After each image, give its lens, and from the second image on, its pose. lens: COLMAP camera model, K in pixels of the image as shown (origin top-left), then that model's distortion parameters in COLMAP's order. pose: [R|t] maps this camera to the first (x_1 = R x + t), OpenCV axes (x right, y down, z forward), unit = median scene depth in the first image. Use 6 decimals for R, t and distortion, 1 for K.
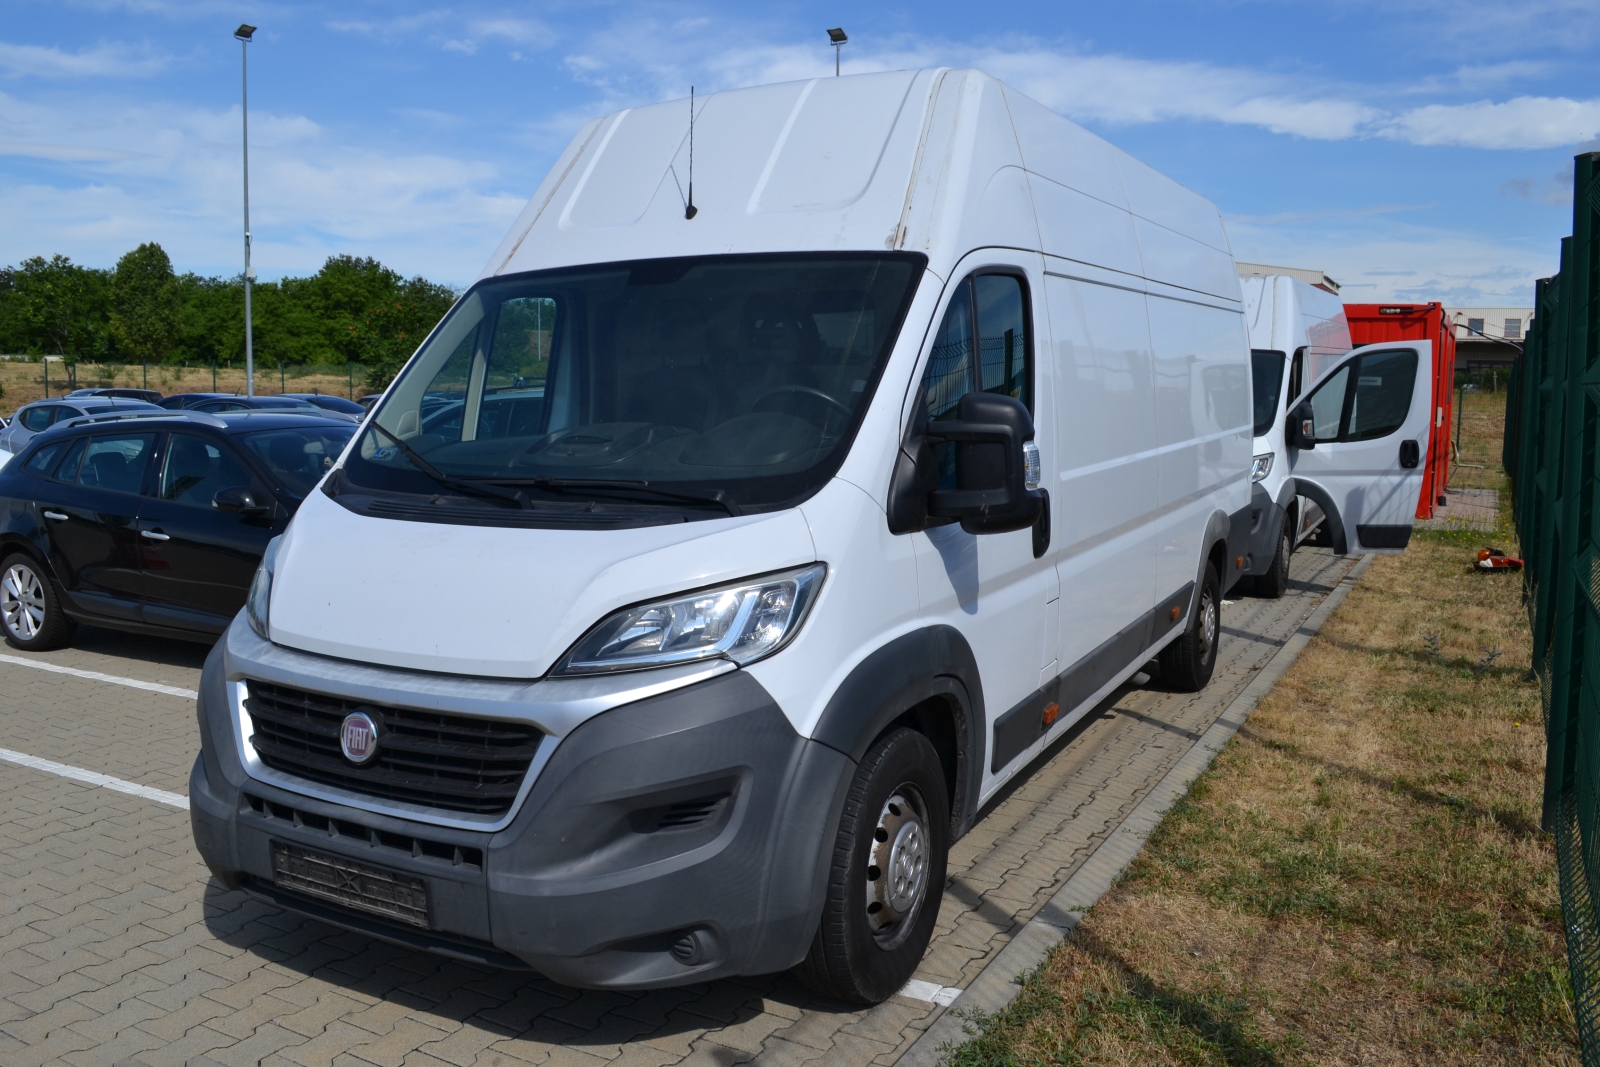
lens RADIAL K [[1302.9, 0, 800.0], [0, 1302.9, 533.5], [0, 0, 1]] dist [-0.001571, 0.000756]
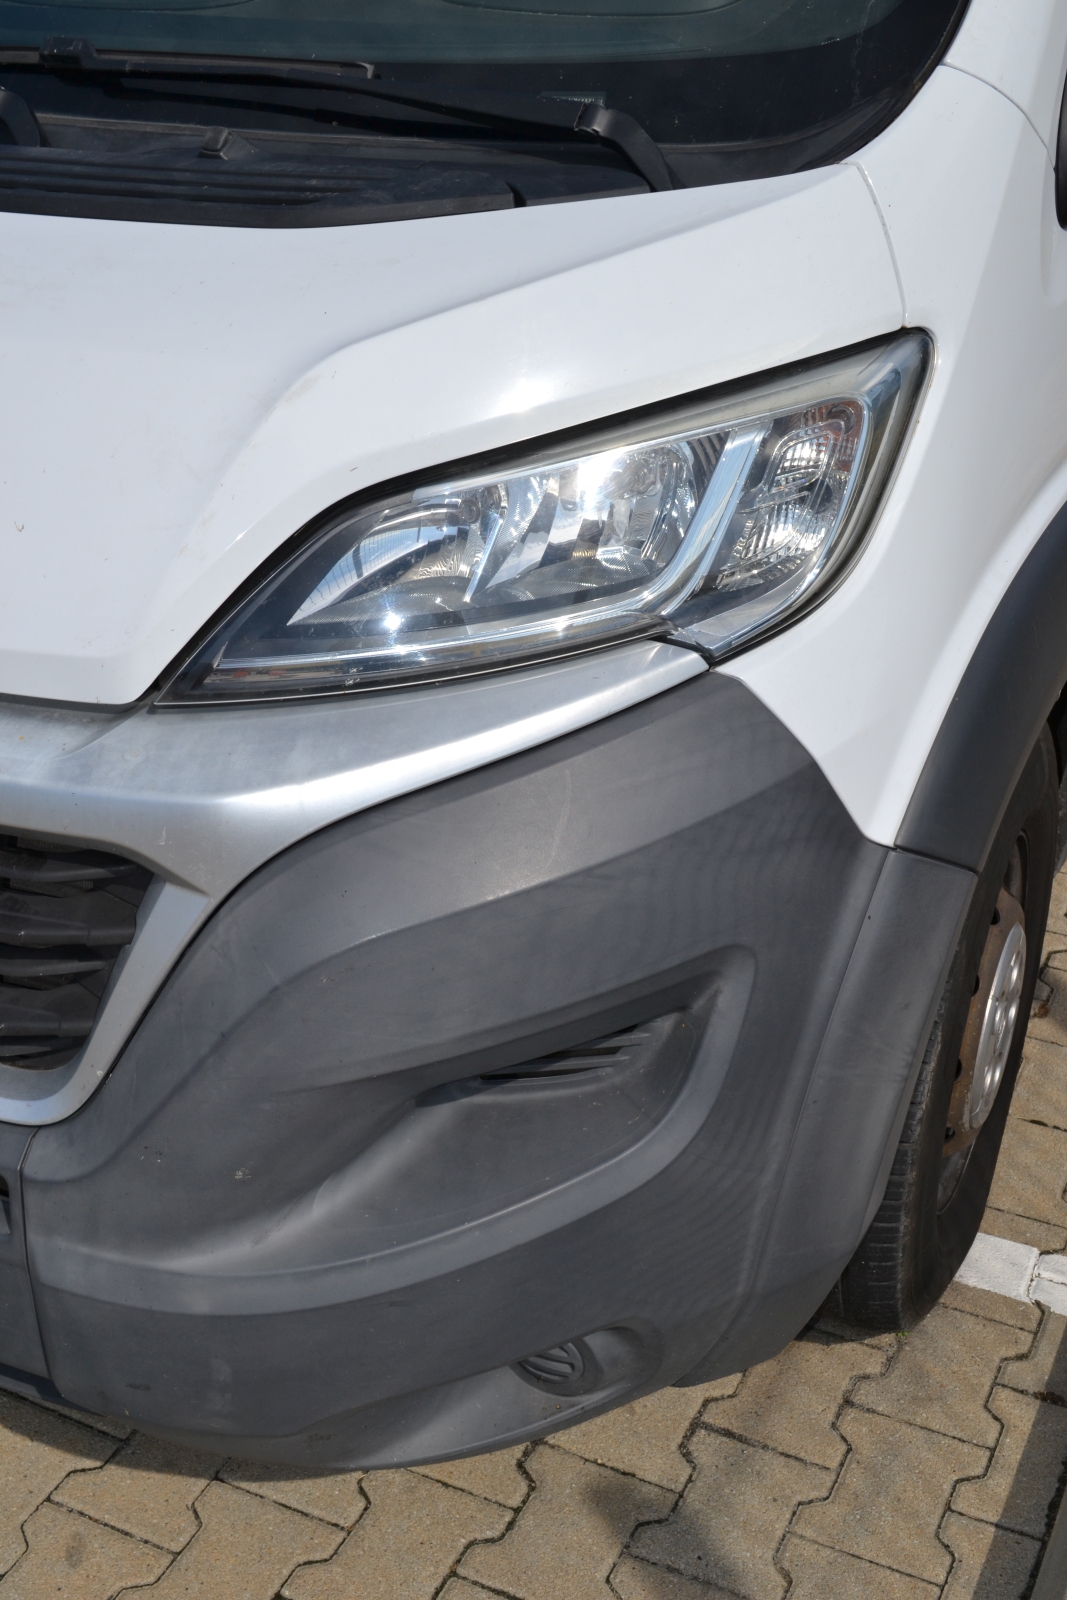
lens RADIAL K [[2060.4, 0, 533.5], [0, 2060.4, 800.0], [0, 0, 1]] dist [-0.005633, -0.033897]
pose [[0.998528, -0.015176, 0.052082, -0.123370], [-0.003497, 0.940070, 0.340964, -0.049784], [-0.054135, -0.340644, 0.938633, 0.480208]]
